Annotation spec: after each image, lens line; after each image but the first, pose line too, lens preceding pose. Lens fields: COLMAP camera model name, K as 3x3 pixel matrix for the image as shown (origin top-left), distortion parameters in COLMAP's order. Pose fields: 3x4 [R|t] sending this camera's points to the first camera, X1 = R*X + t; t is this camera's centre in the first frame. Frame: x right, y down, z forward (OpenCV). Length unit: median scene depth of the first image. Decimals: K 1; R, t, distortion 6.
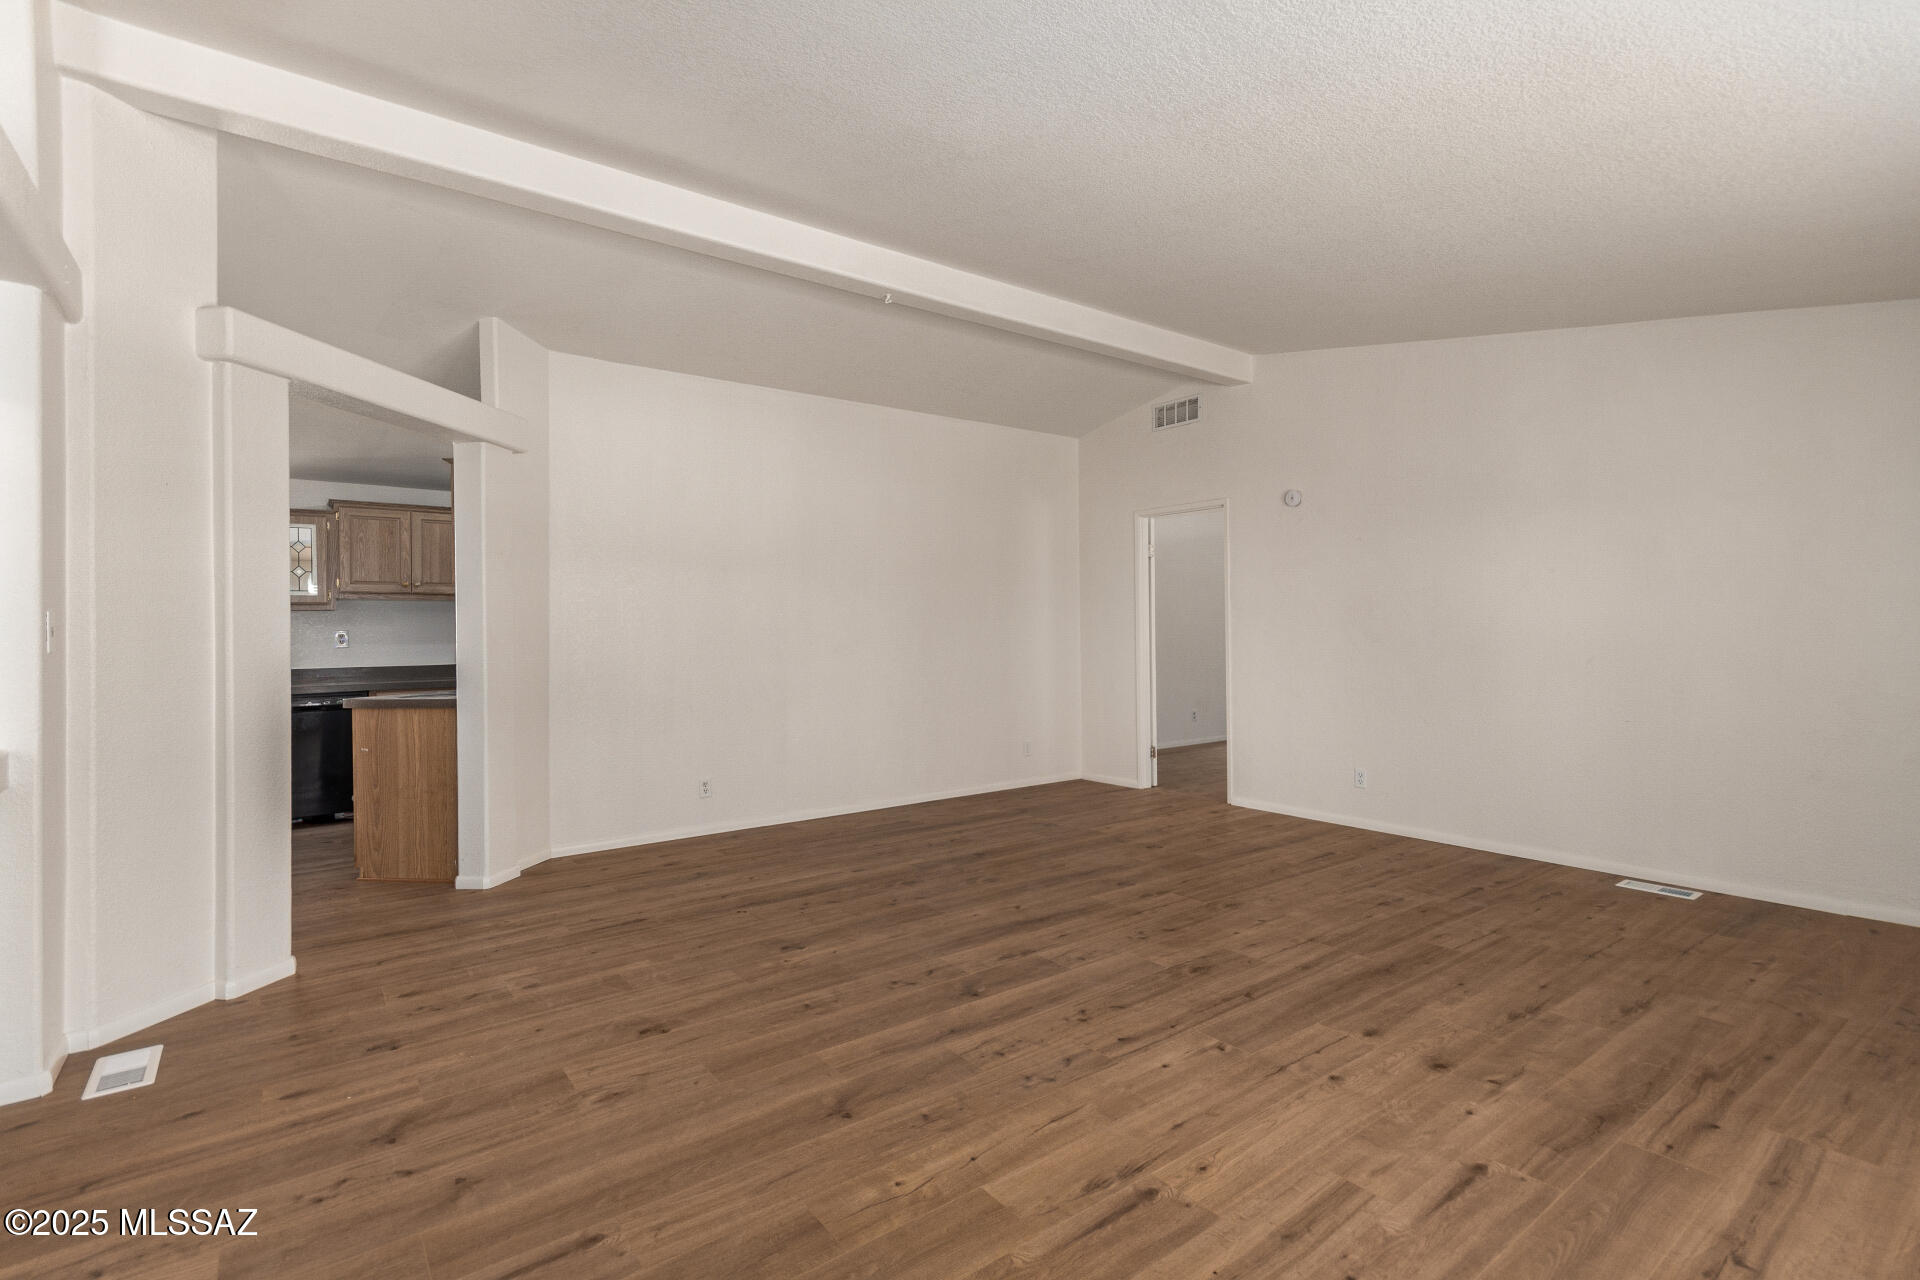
lens RADIAL K [[889.8, 0, 978.4], [0, 889.8, 631.2], [0, 0, 1]] dist [0.006236, -0.002202]
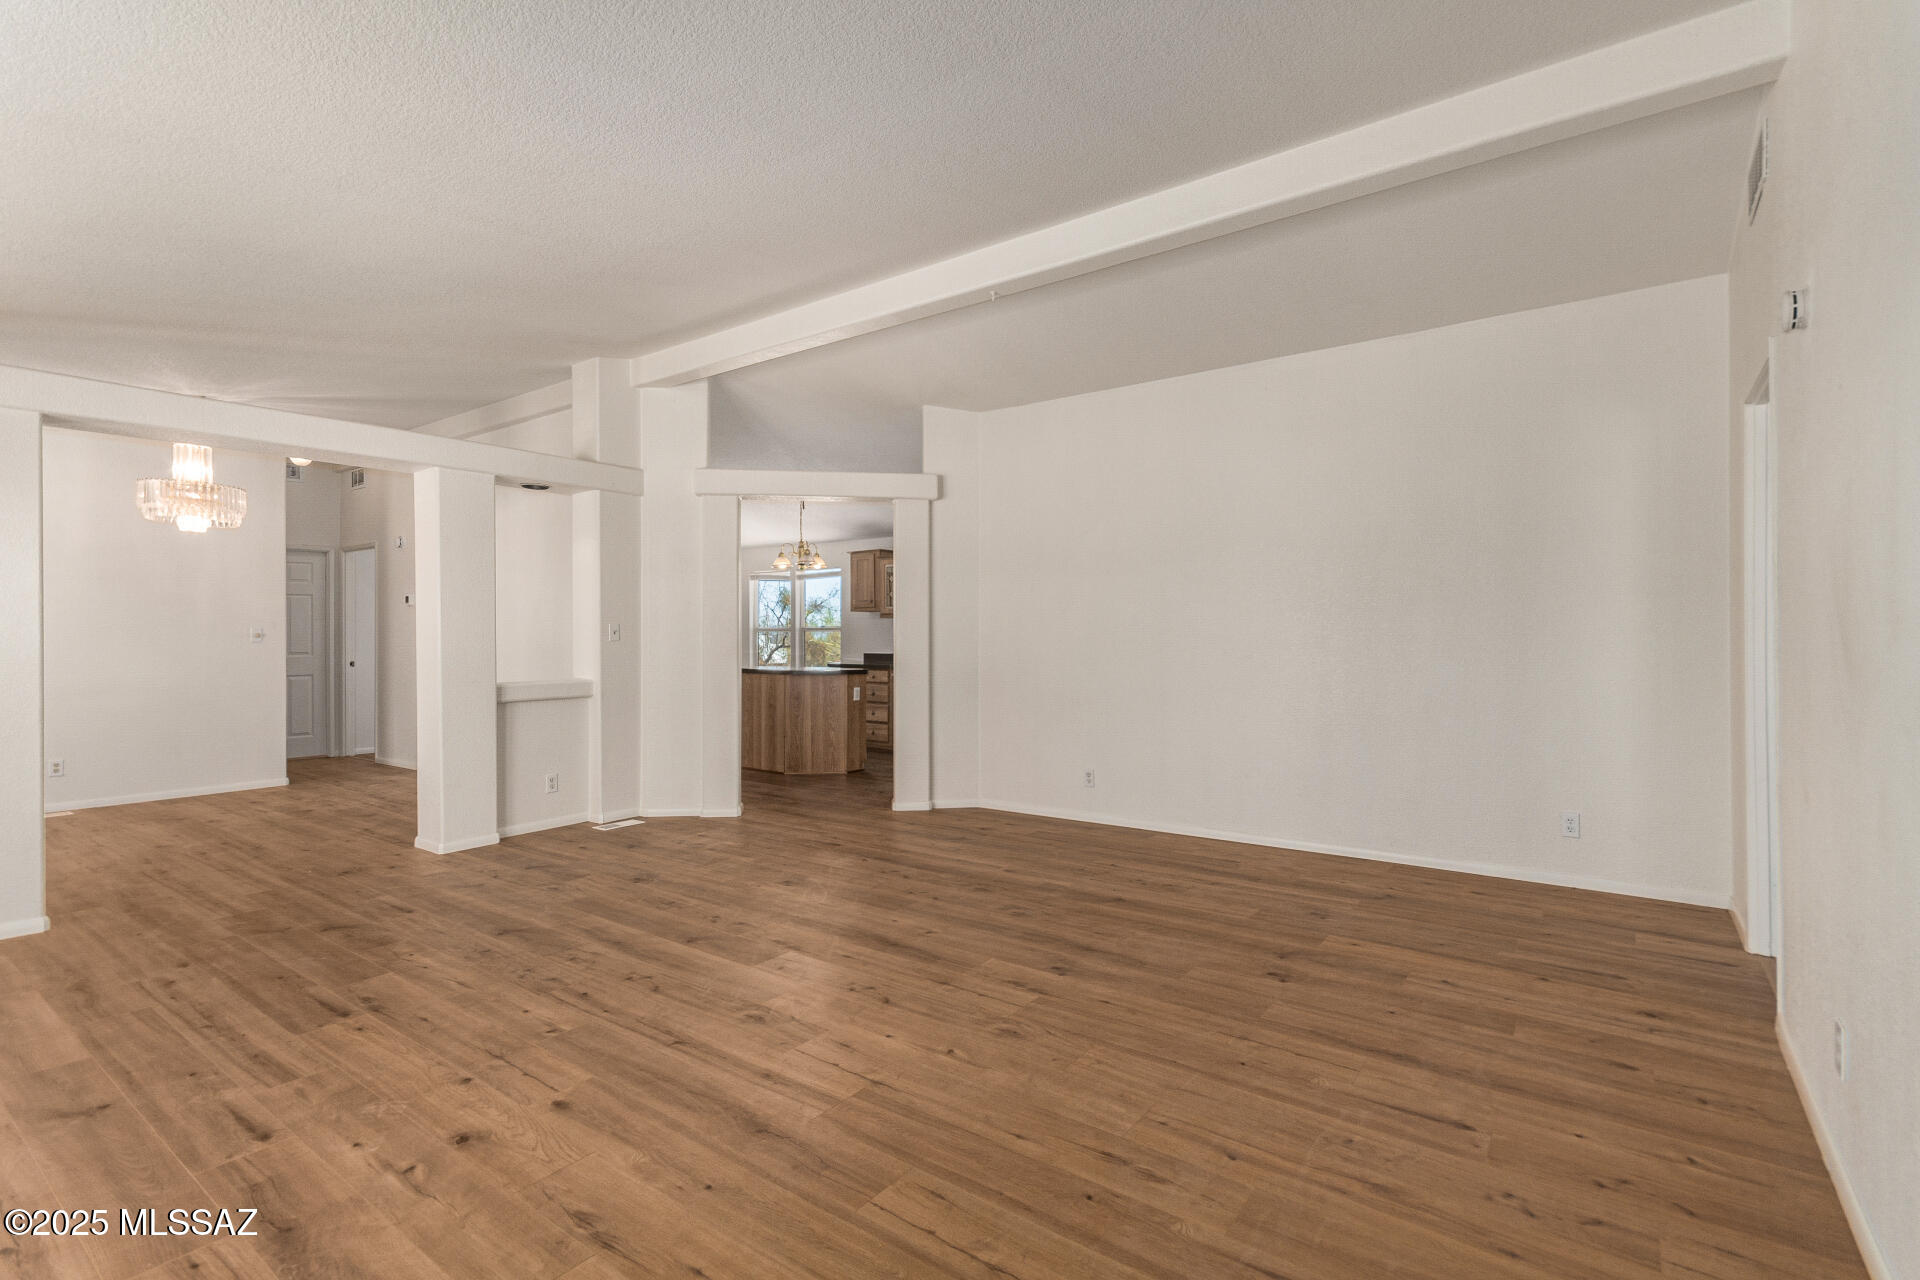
lens RADIAL K [[889.8, 0, 971.2], [0, 889.8, 627.7], [0, 0, 1]] dist [0.006236, -0.002202]
pose [[0.288315, 0.002746, -0.957532, 1.299481], [0.000247, 0.999996, 0.002943, -0.015522], [0.957536, -0.001085, 0.288313, 1.061973]]
